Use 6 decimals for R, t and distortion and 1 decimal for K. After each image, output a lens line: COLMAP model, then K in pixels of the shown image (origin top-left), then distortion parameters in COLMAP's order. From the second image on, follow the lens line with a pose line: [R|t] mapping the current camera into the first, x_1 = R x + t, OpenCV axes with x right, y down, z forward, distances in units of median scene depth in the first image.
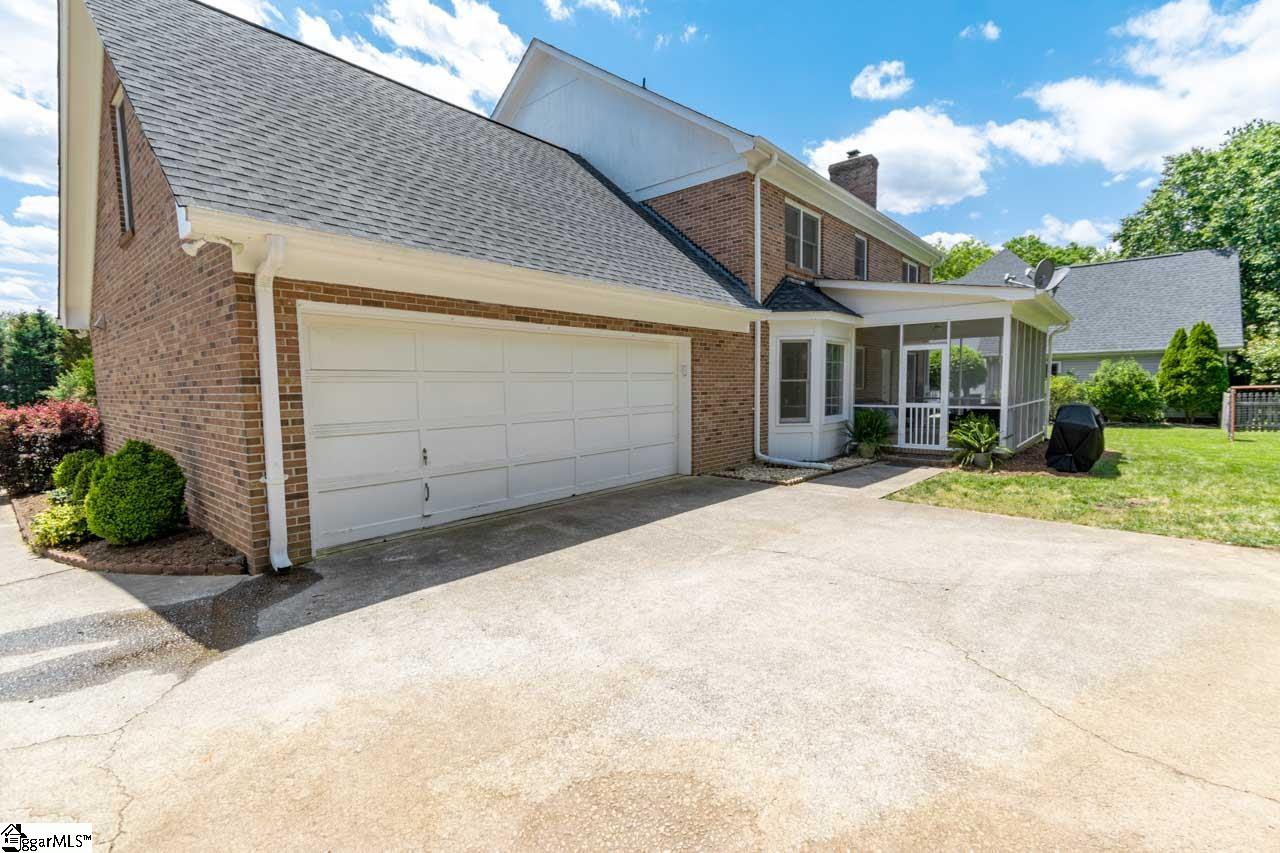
lens RADIAL K [[564.4, 0, 644.6], [0, 564.4, 432.1], [0, 0, 1]] dist [0.003527, -0.000102]
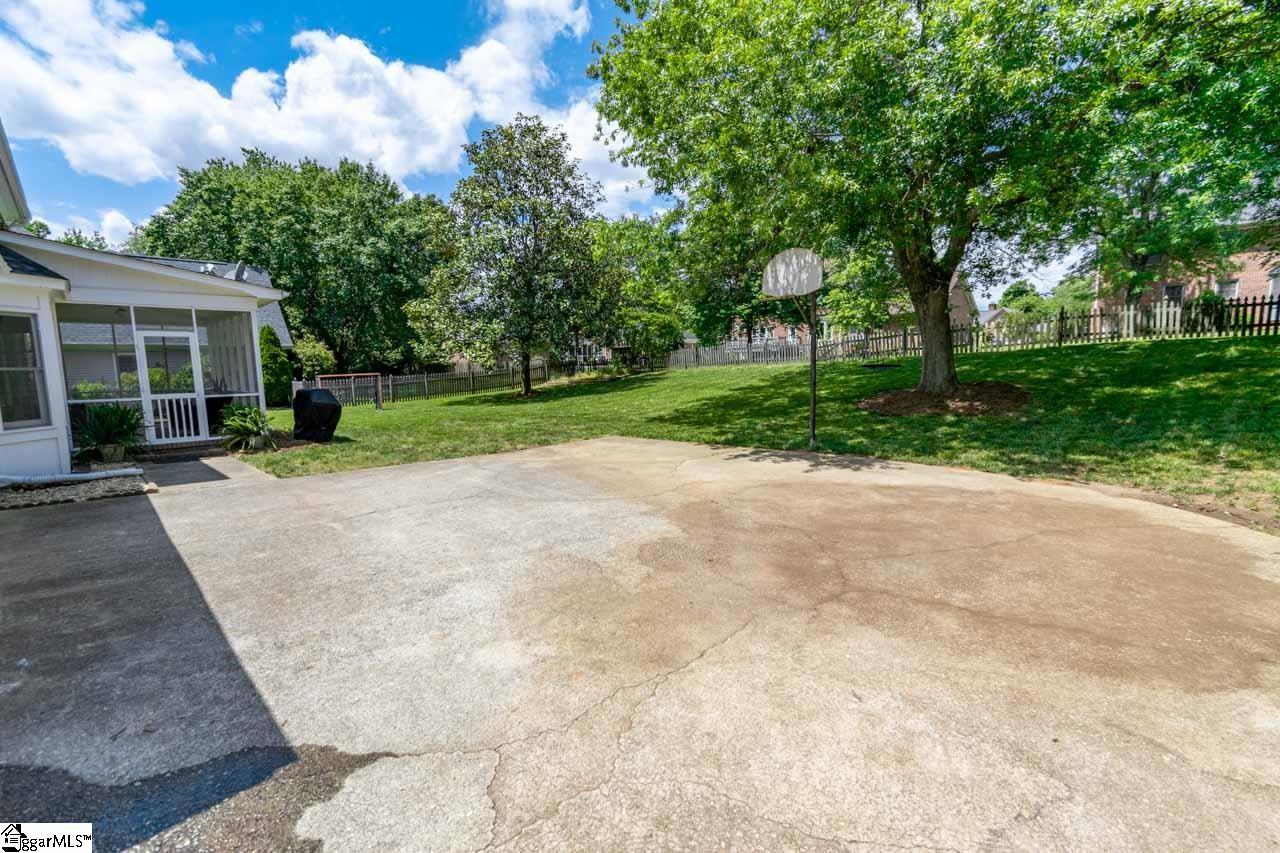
lens RADIAL K [[564.4, 0, 644.6], [0, 564.4, 432.1], [0, 0, 1]] dist [0.003527, -0.000102]
pose [[0.085137, -0.107176, 0.990588, -0.944550], [0.097600, 0.990314, 0.098758, -0.011501], [-0.991578, 0.088274, 0.094772, 0.358014]]
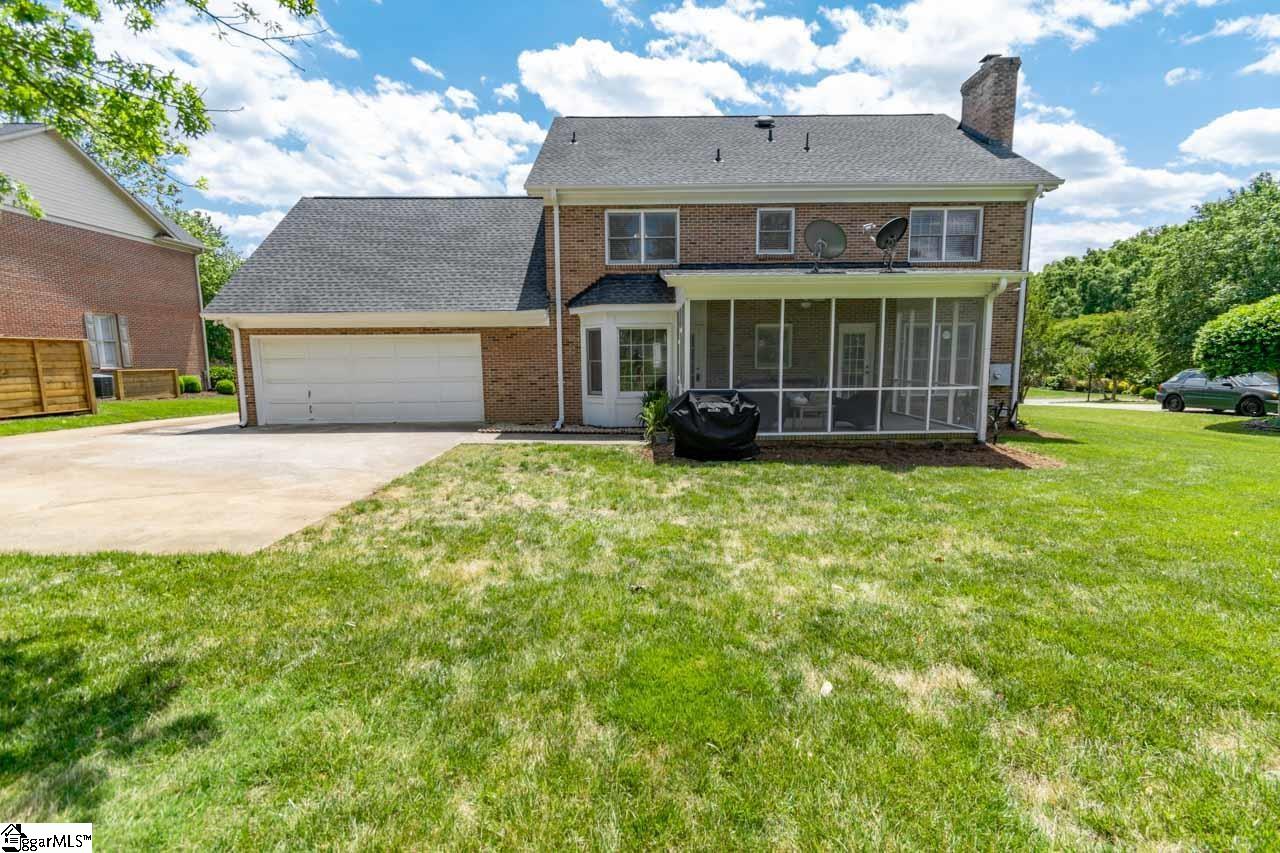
lens RADIAL K [[564.4, 0, 644.6], [0, 564.4, 432.1], [0, 0, 1]] dist [0.003527, -0.000102]
pose [[0.655267, 0.101201, -0.748587, 2.957438], [-0.063244, 0.994856, 0.079134, -0.097860], [0.752745, -0.004510, 0.658297, 0.623528]]
